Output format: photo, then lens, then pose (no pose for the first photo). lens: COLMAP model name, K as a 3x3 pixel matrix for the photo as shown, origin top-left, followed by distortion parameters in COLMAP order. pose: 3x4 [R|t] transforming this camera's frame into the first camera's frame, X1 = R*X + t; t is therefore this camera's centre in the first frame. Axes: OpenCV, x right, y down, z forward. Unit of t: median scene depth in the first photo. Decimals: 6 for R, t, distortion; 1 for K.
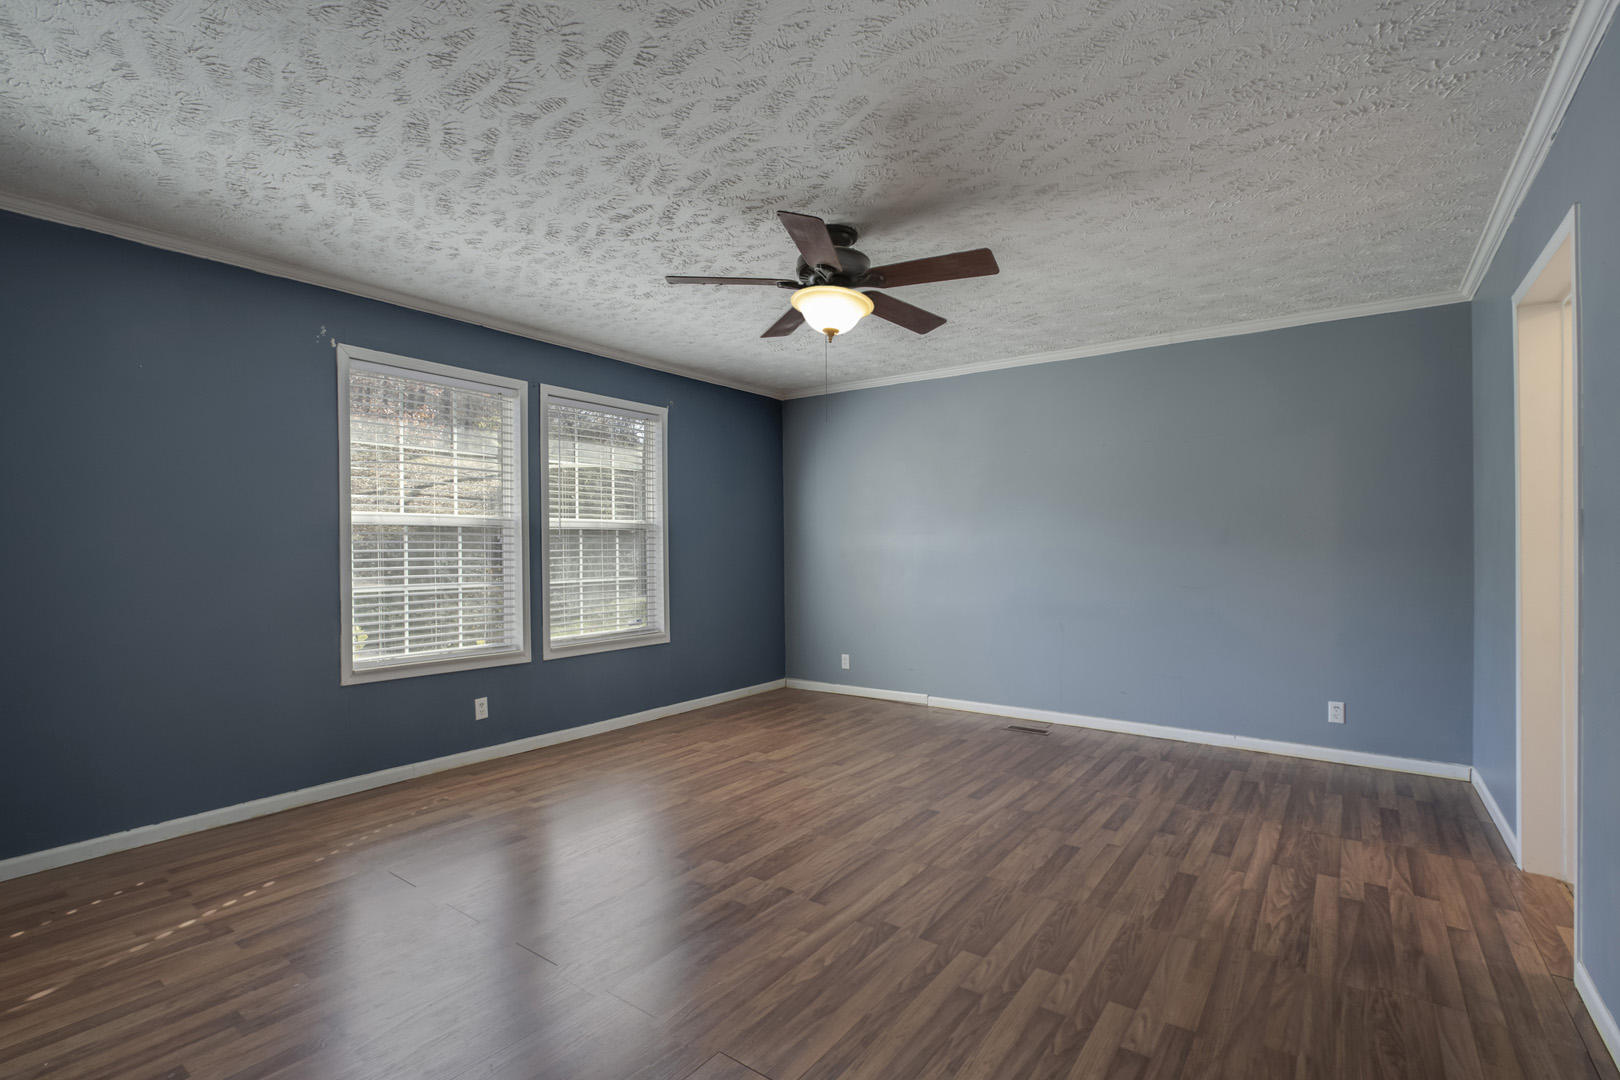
lens RADIAL K [[754.4, 0, 817.6], [0, 754.4, 549.7], [0, 0, 1]] dist [-0.018257, 0.005634]
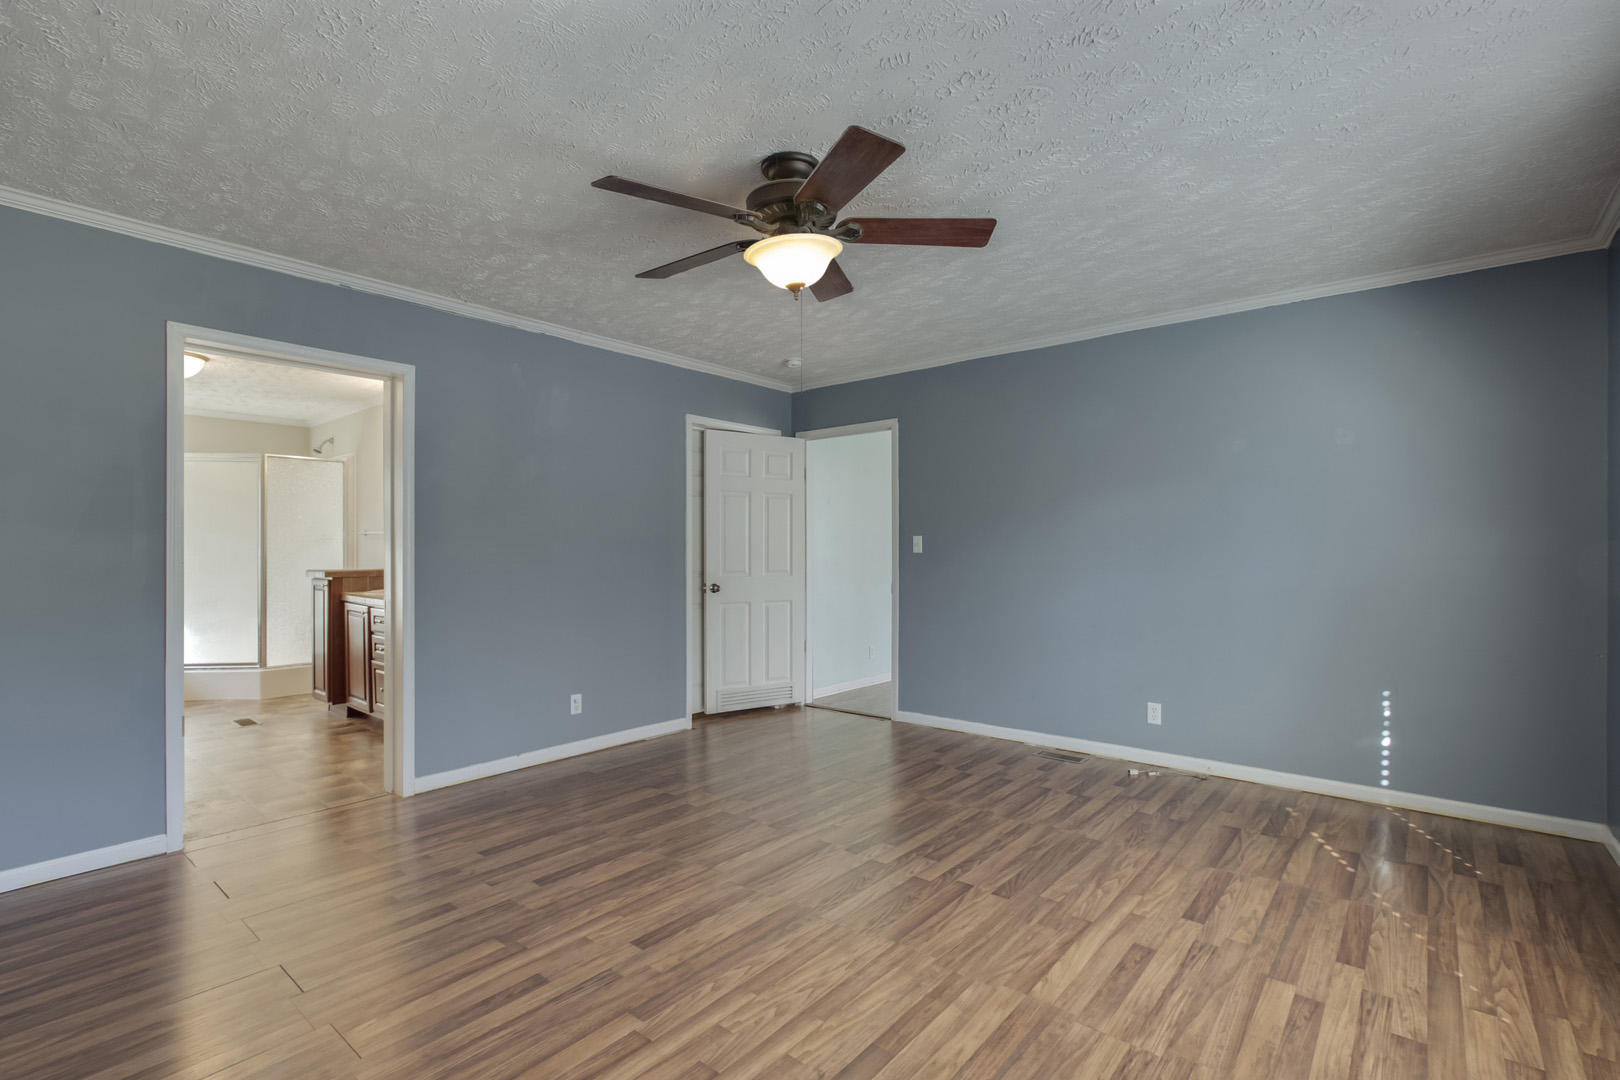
lens RADIAL K [[754.4, 0, 817.6], [0, 754.4, 549.7], [0, 0, 1]] dist [-0.018257, 0.005634]
pose [[-0.998093, 0.005087, 0.061522, -0.053181], [0.005284, 0.999981, 0.003044, -0.007749], [-0.061505, 0.003363, -0.998101, 1.780387]]
